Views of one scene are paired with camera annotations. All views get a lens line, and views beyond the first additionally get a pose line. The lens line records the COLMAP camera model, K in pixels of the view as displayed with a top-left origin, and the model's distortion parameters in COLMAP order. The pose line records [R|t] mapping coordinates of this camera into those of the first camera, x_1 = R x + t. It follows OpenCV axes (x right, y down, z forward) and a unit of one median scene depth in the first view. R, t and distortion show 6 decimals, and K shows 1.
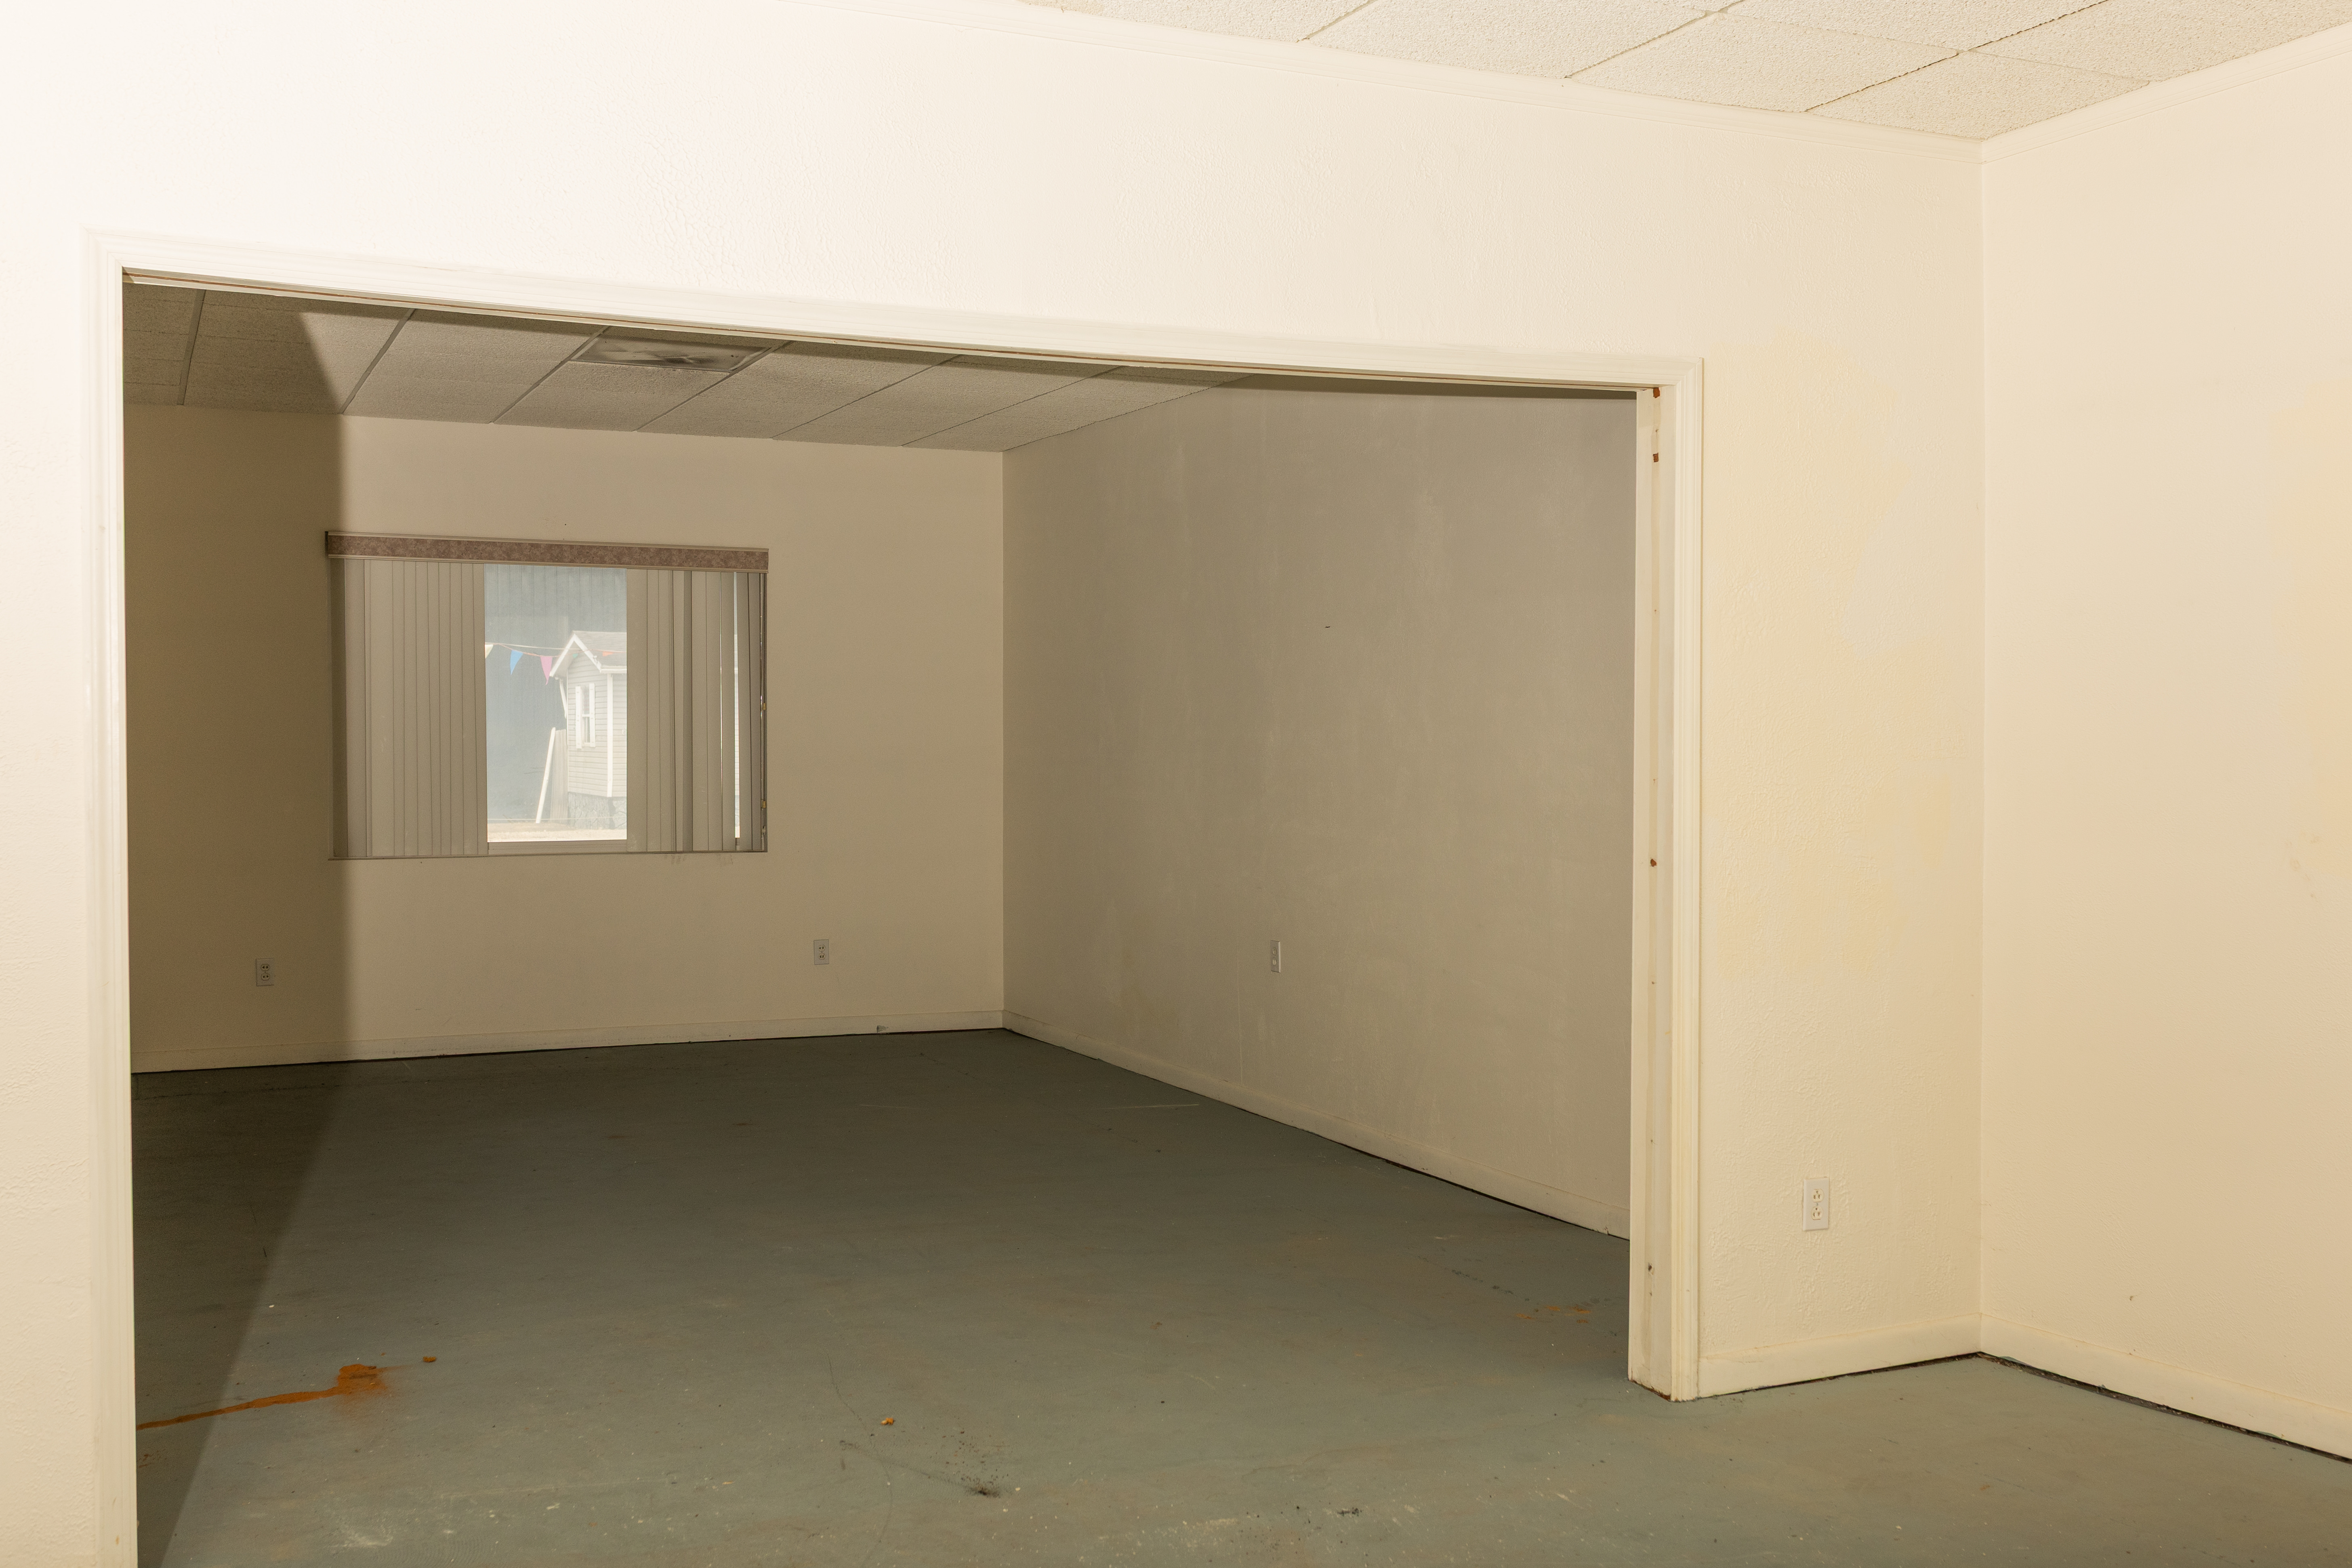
lens RADIAL K [[2235.3, 0, 1177.3], [0, 2235.3, 781.0], [0, 0, 1]] dist [-0.008014, 0.000000]
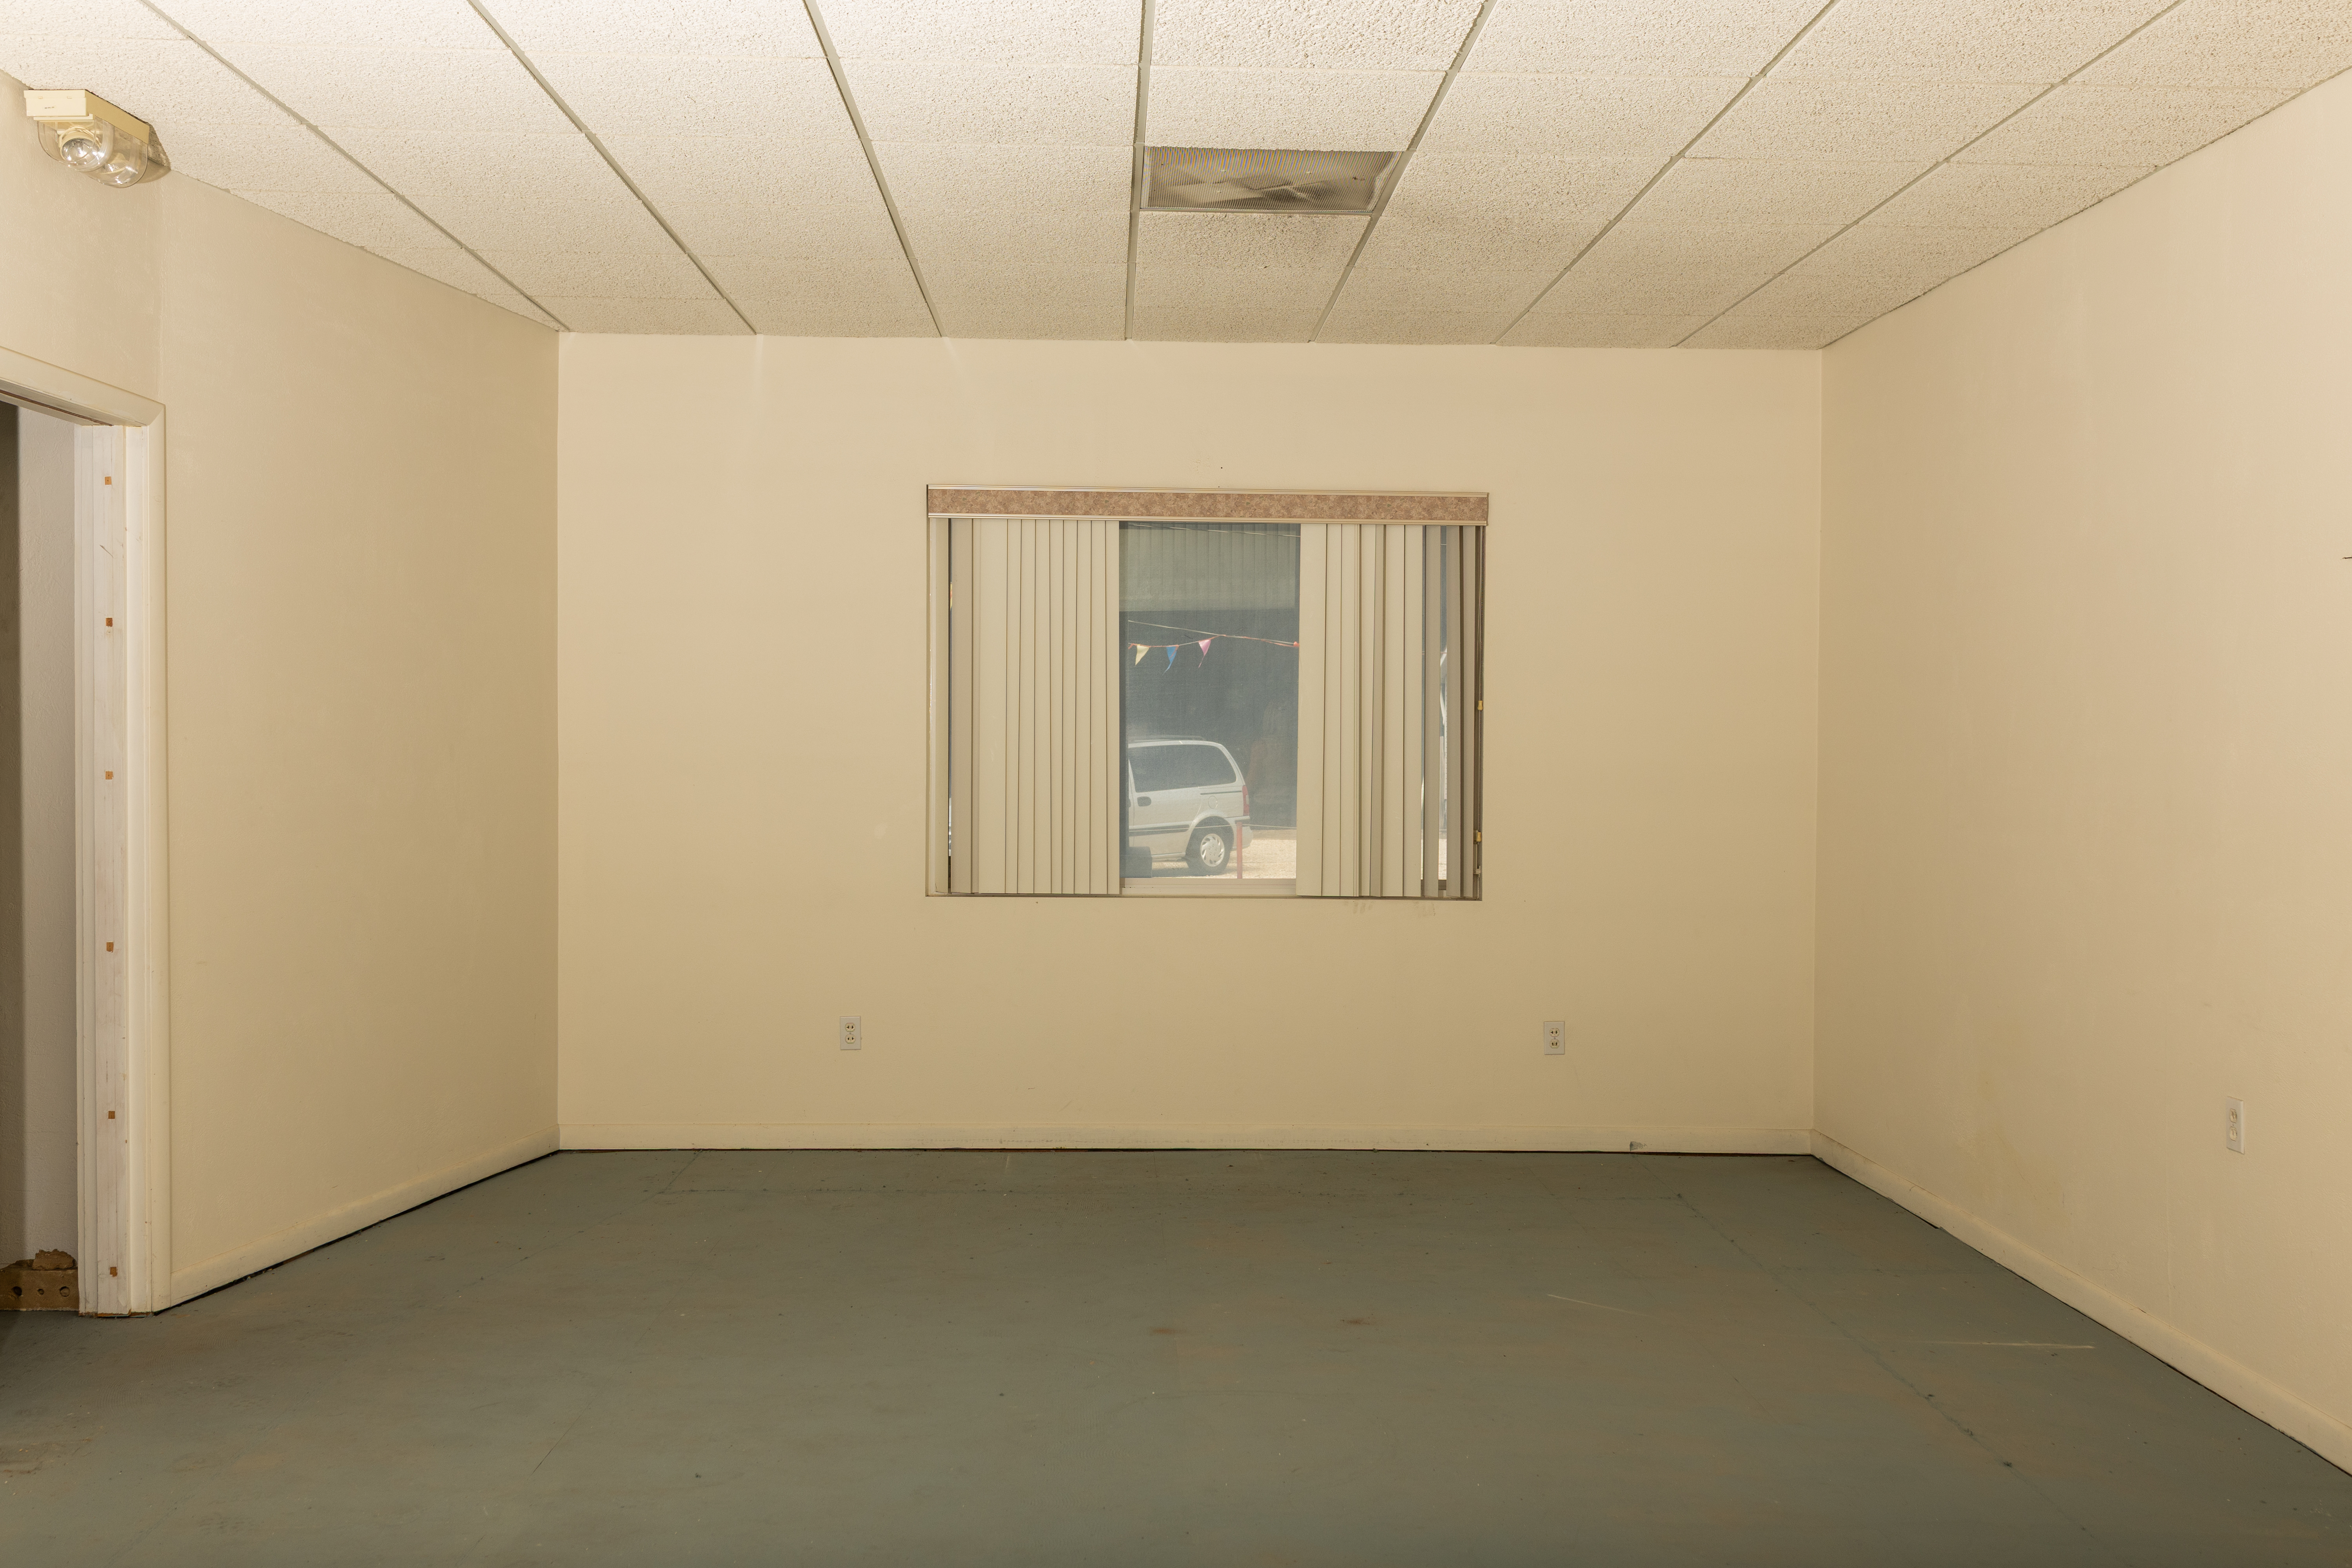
lens RADIAL K [[2235.3, 0, 1173.9], [0, 2235.3, 776.6], [0, 0, 1]] dist [-0.008014, 0.000000]
pose [[0.922337, 0.012492, -0.386186, 0.009215], [-0.014596, 0.999890, -0.002518, -0.006199], [0.386112, 0.007959, 0.922418, 0.277700]]
